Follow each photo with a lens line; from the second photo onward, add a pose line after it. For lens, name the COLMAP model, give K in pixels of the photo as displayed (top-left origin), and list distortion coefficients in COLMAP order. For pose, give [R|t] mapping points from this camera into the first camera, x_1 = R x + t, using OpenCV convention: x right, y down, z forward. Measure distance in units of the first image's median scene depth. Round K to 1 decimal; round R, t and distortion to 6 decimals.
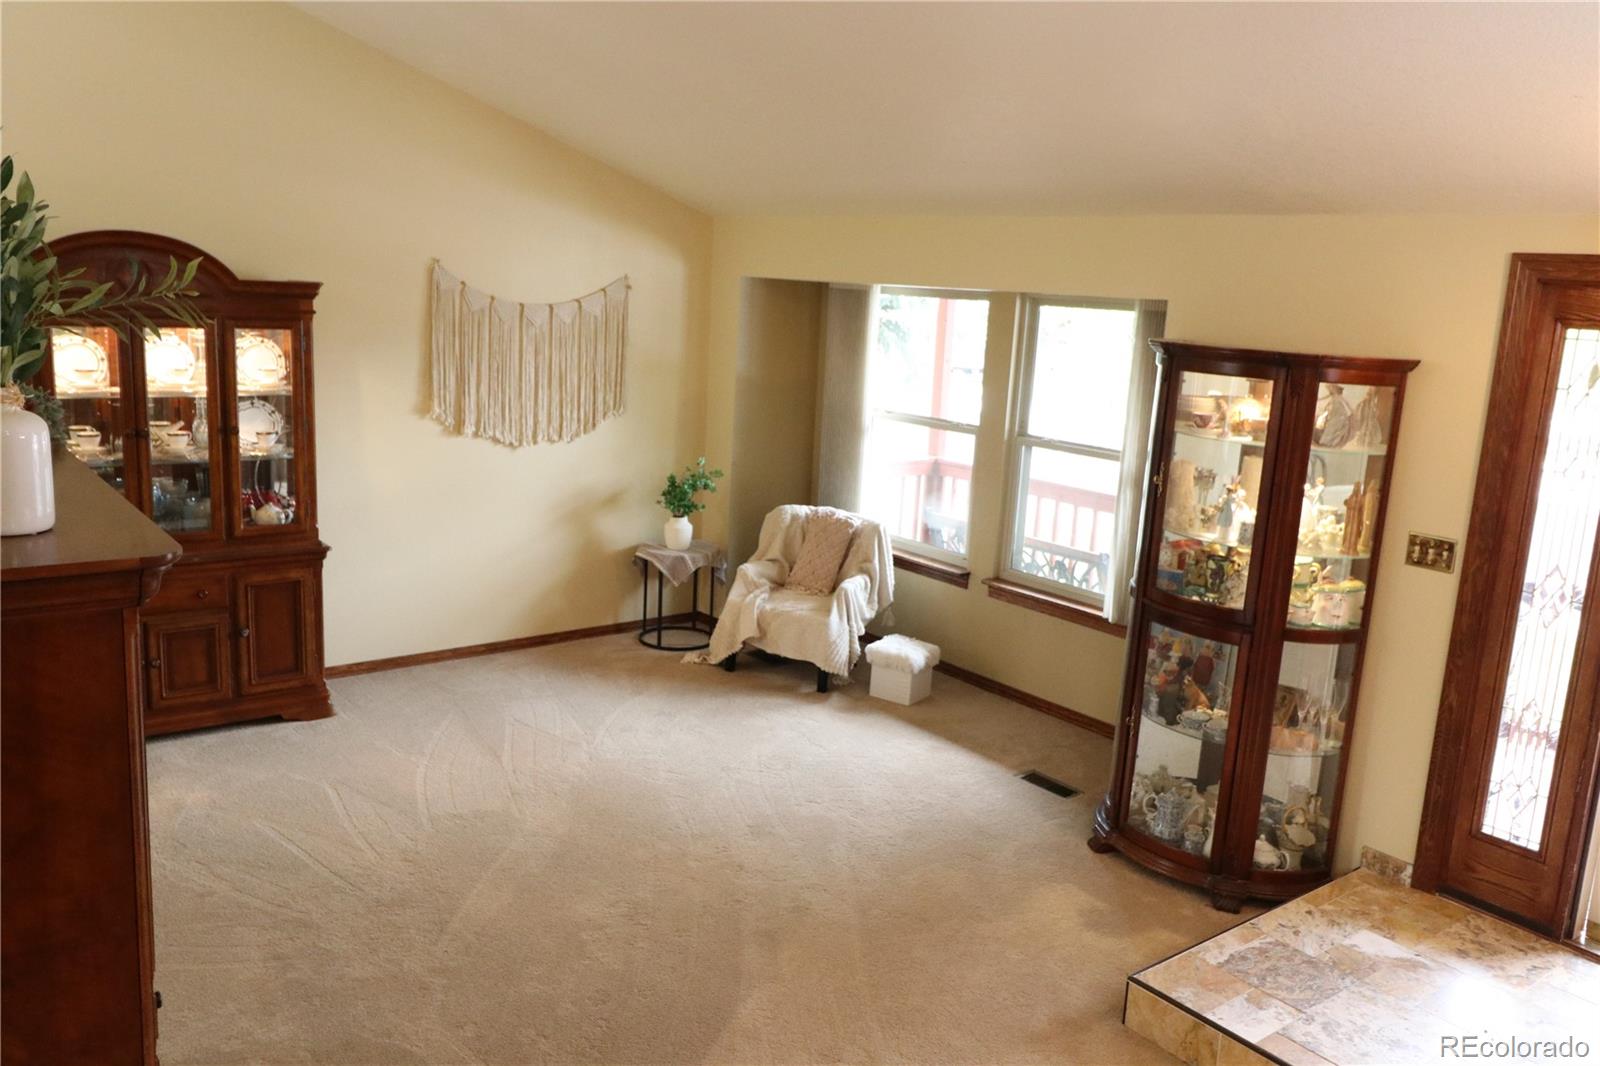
lens RADIAL K [[1267.2, 0, 800.0], [0, 1267.2, 528.8], [0, 0, 1]] dist [-0.006960, -0.000137]
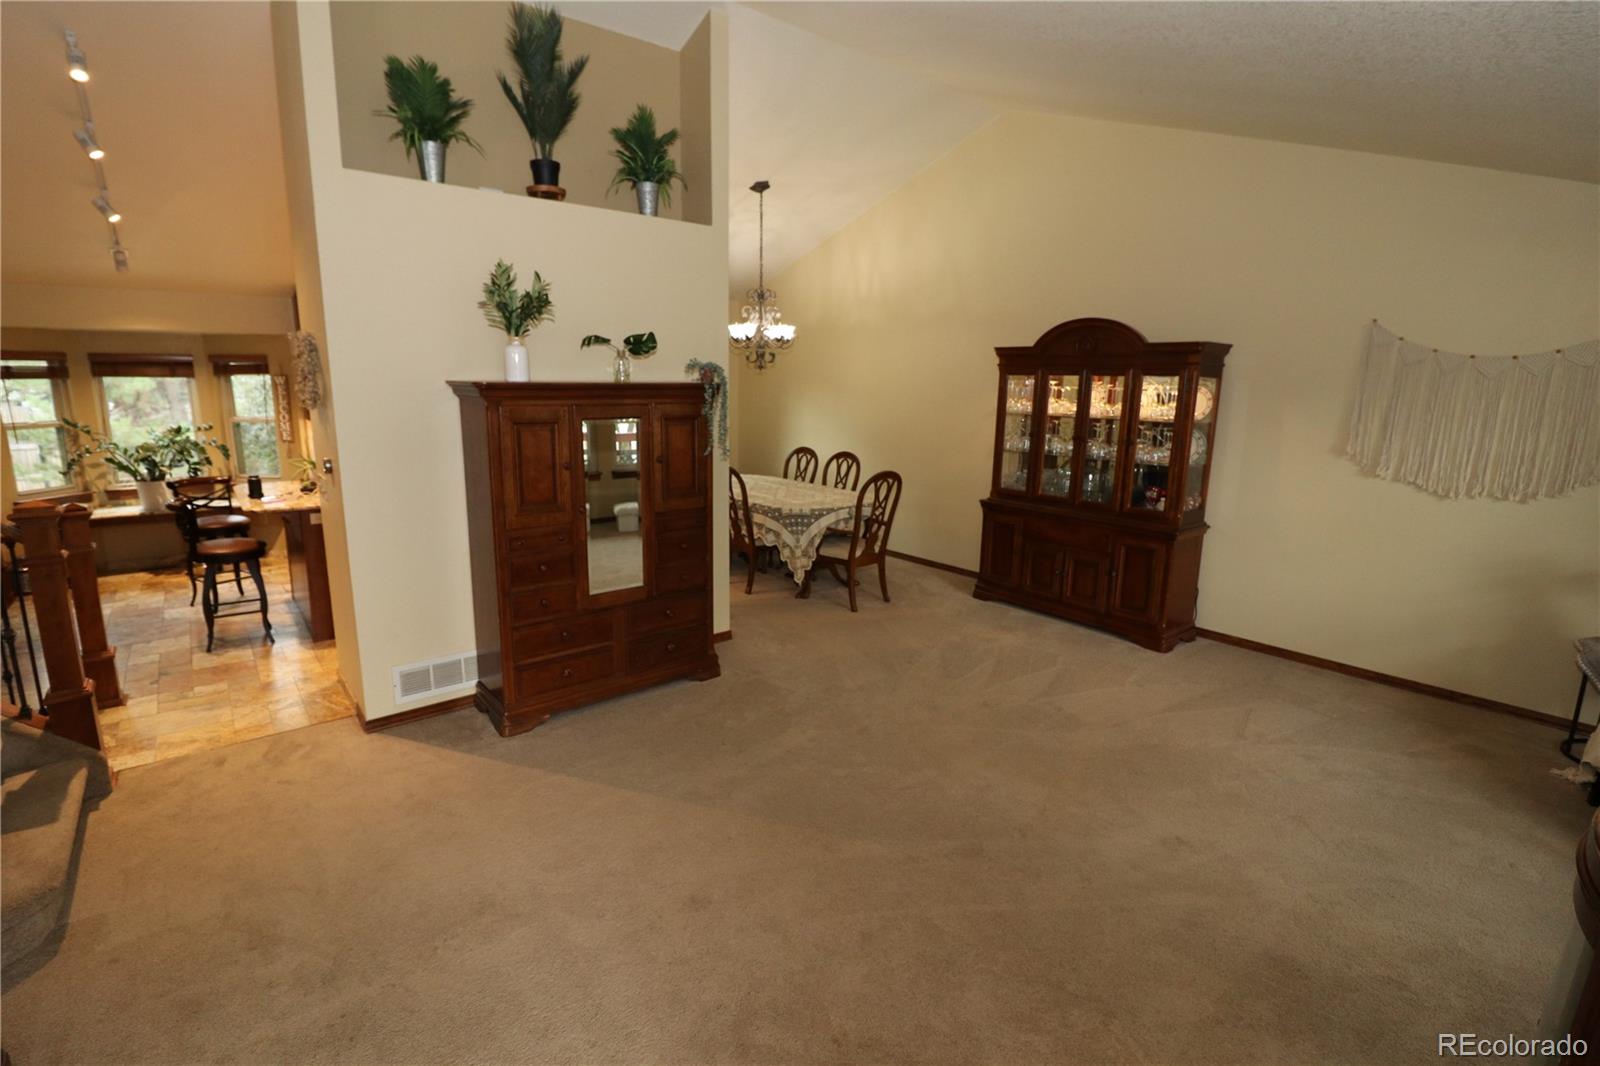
lens RADIAL K [[768.5, 0, 797.6], [0, 768.5, 532.2], [0, 0, 1]] dist [-0.000055, -0.000122]
pose [[0.015944, 0.152102, -0.988236, 0.455649], [-0.208596, 0.967120, 0.145486, -0.021775], [0.977872, 0.203823, 0.047148, 0.546361]]
